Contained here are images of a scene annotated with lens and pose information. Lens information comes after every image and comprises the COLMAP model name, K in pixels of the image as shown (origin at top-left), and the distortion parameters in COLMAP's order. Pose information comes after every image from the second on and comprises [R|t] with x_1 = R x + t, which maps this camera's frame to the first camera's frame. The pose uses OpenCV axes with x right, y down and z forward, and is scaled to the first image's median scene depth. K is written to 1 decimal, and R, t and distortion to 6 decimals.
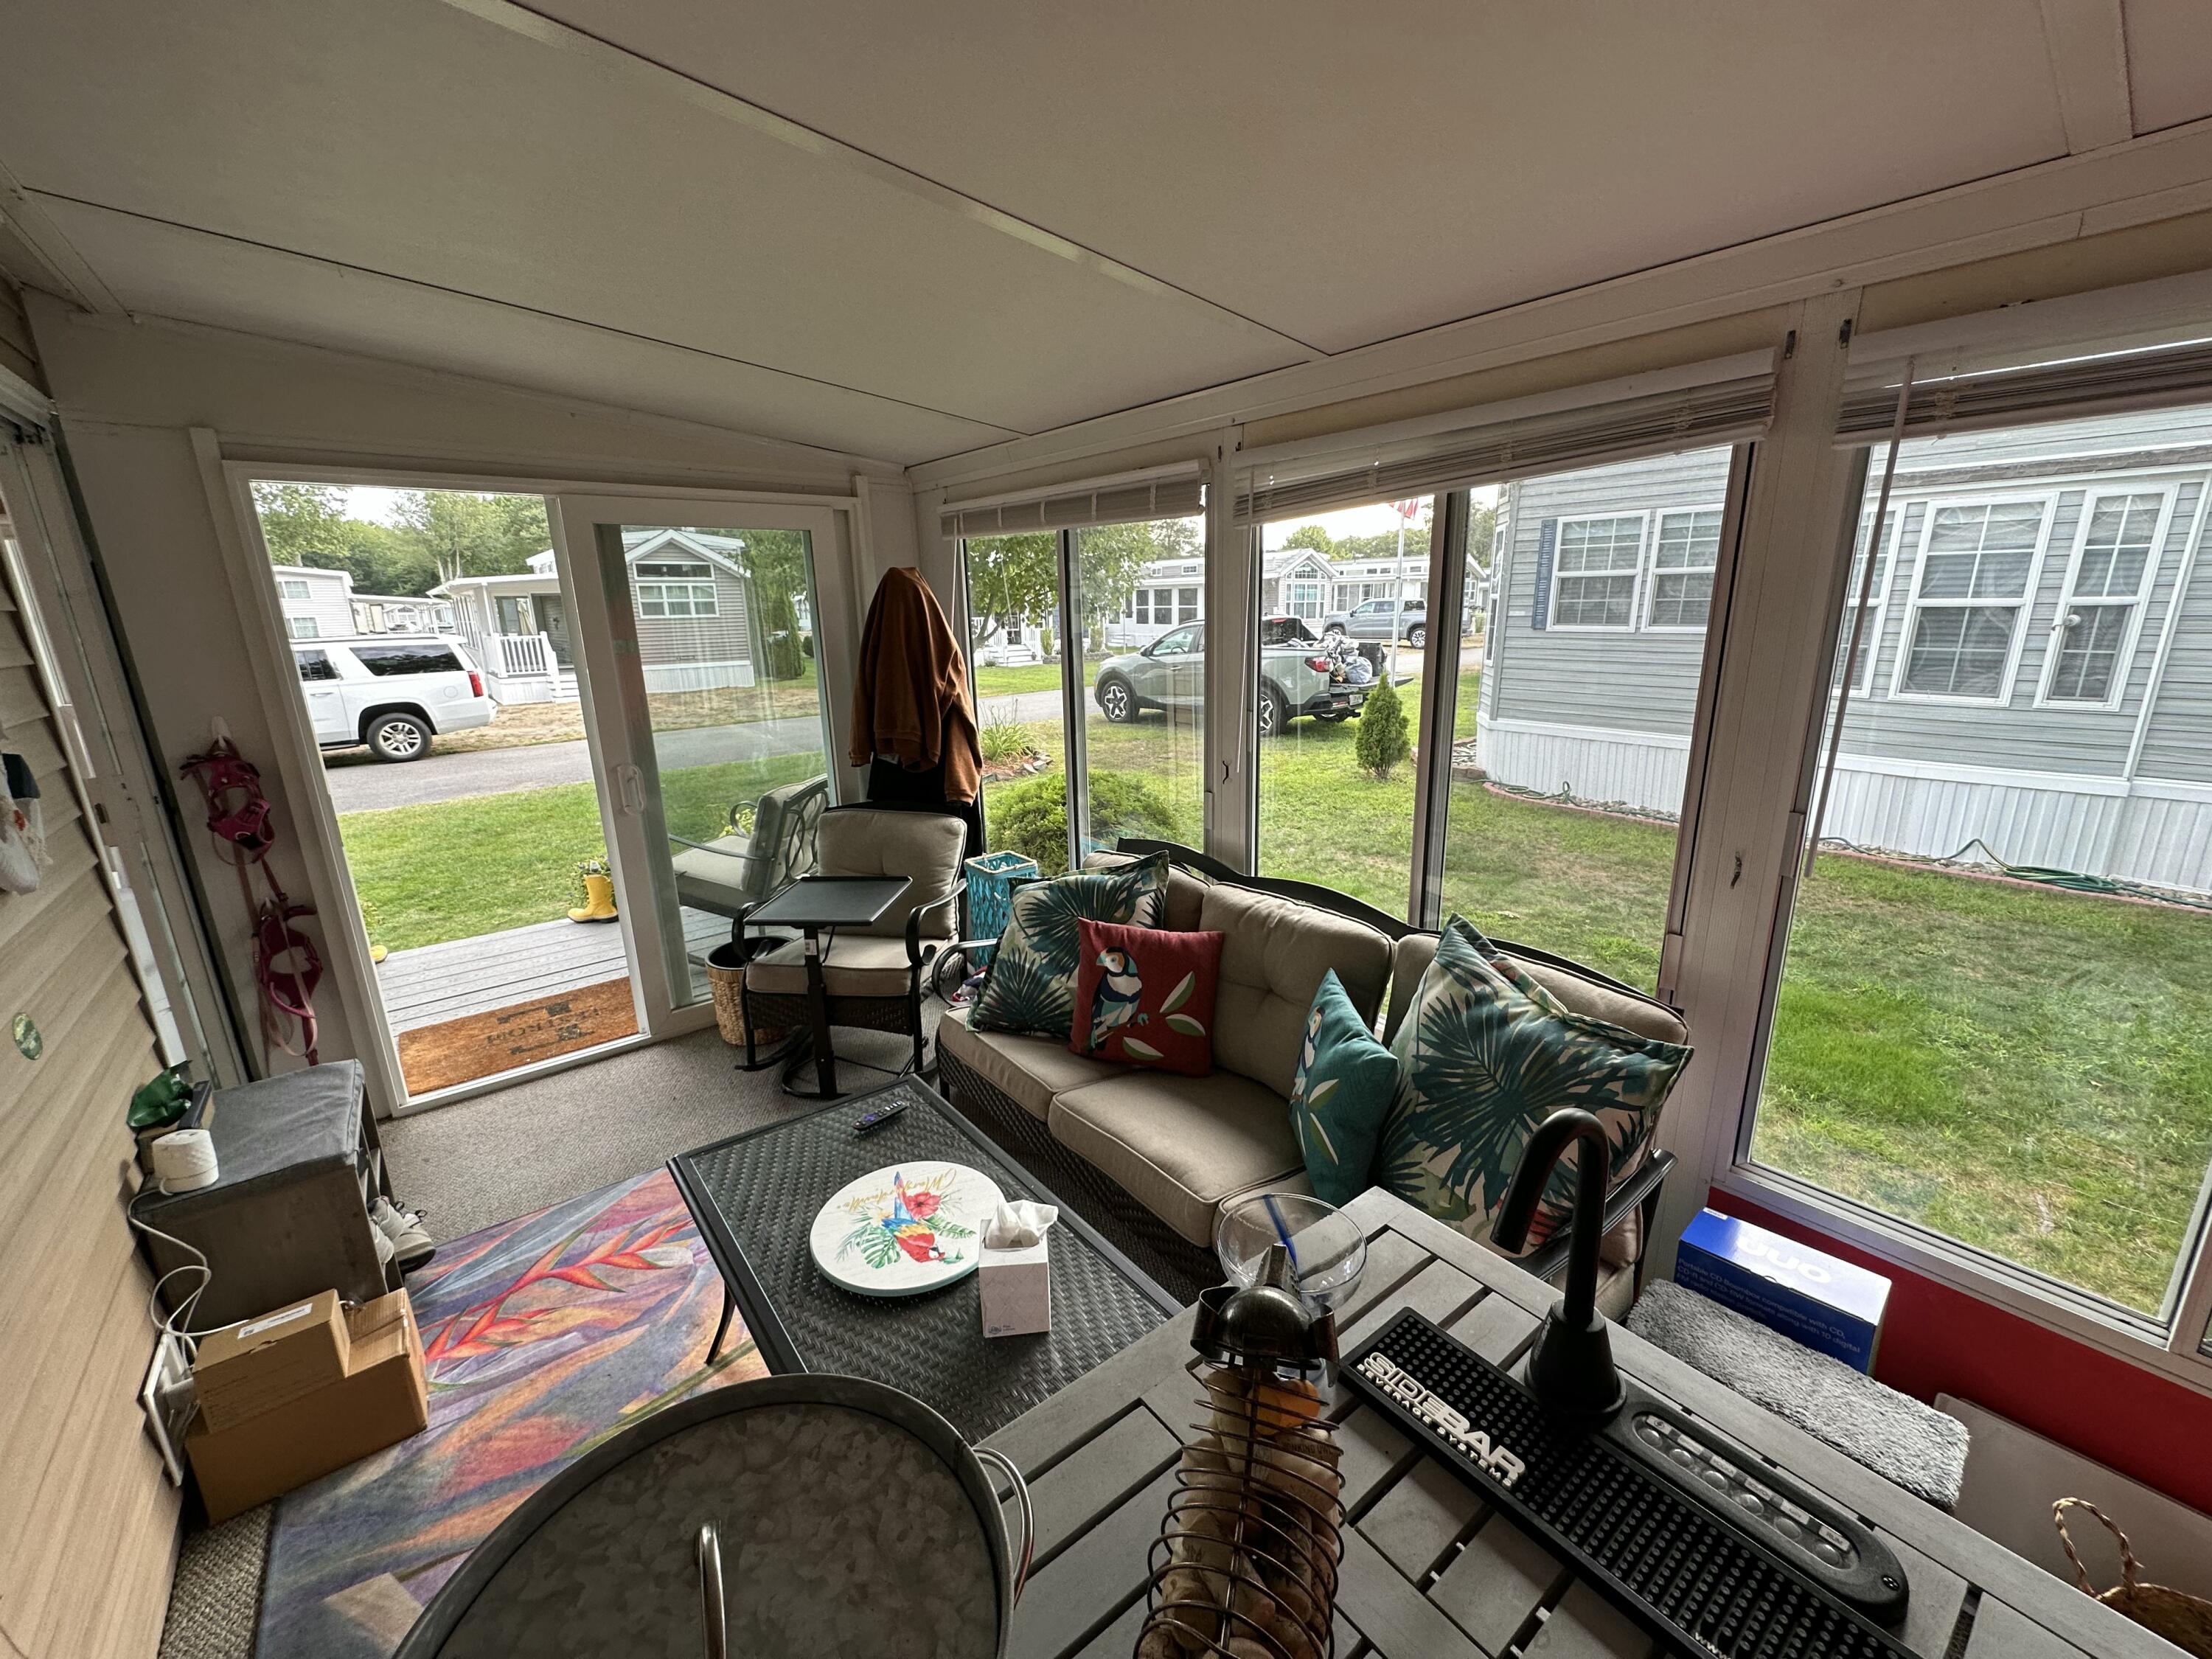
lens RADIAL K [[889.9, 0, 1101.1], [0, 889.9, 829.9], [0, 0, 1]] dist [-0.001986, 0.000091]
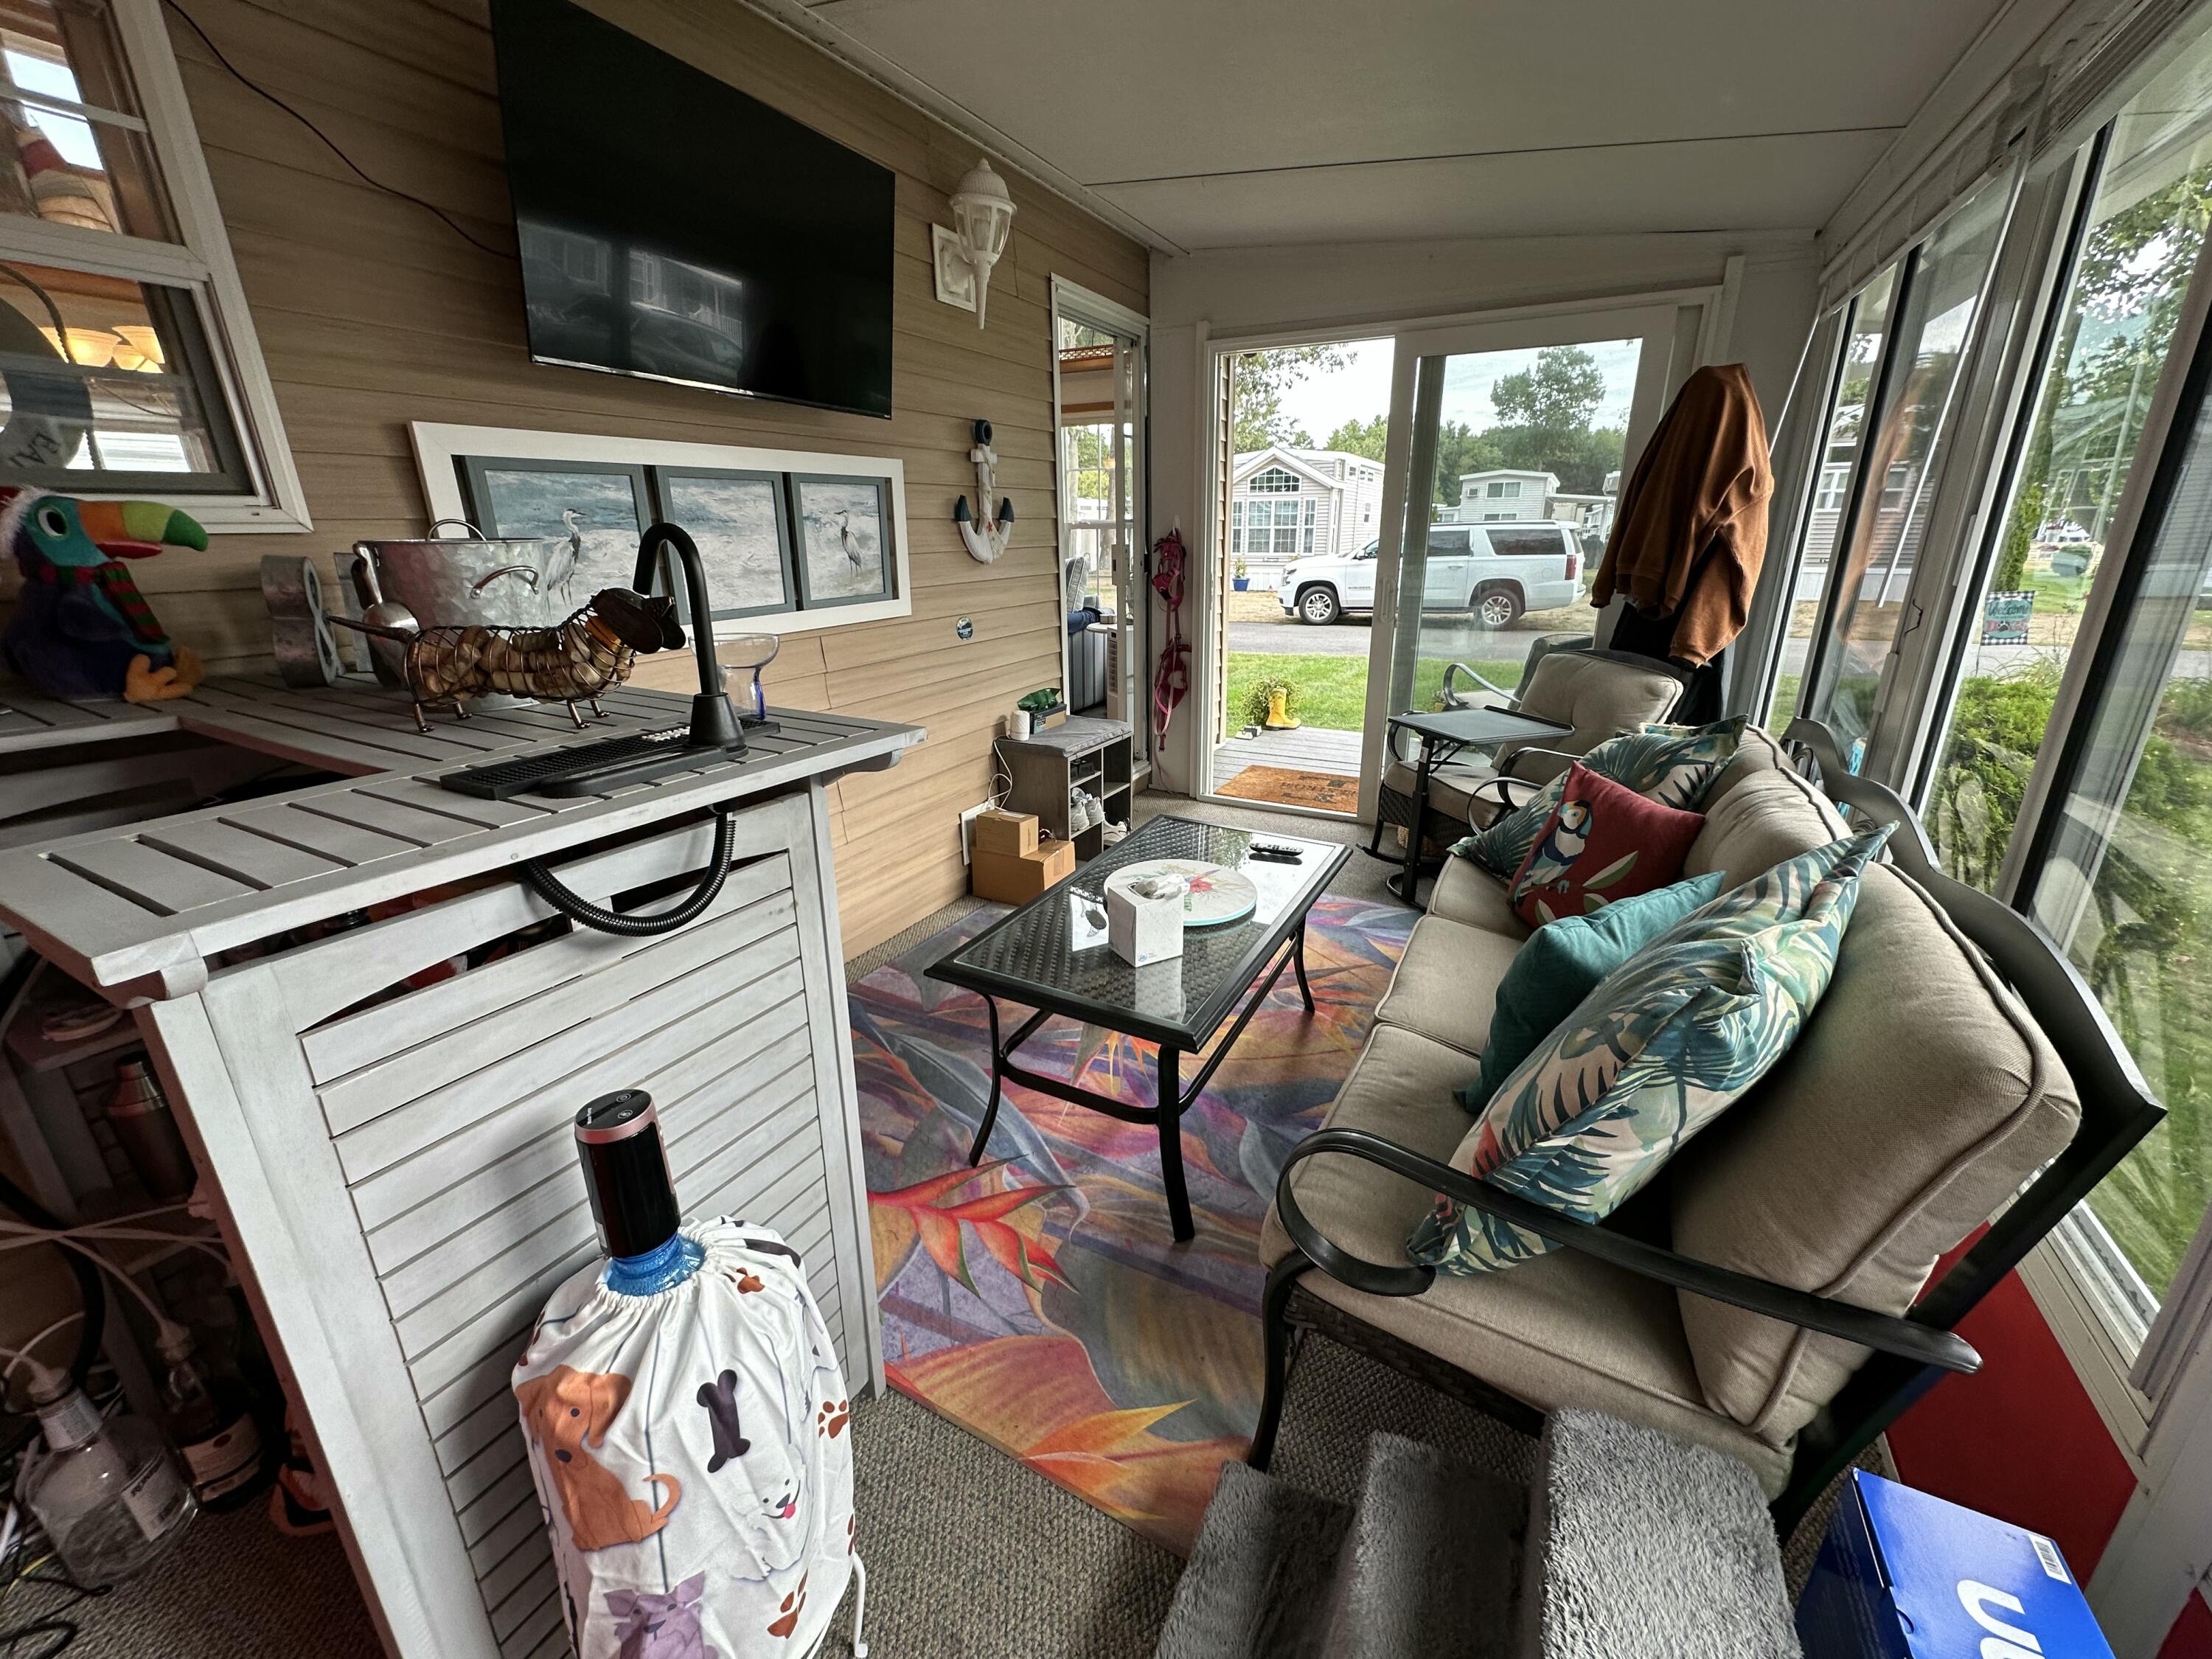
lens RADIAL K [[889.9, 0, 1101.1], [0, 889.9, 829.9], [0, 0, 1]] dist [-0.001986, 0.000091]
pose [[0.391324, 0.312954, -0.865404, 0.476906], [-0.231045, 0.943689, 0.236789, 0.056544], [0.890777, 0.107286, 0.441595, 0.211015]]
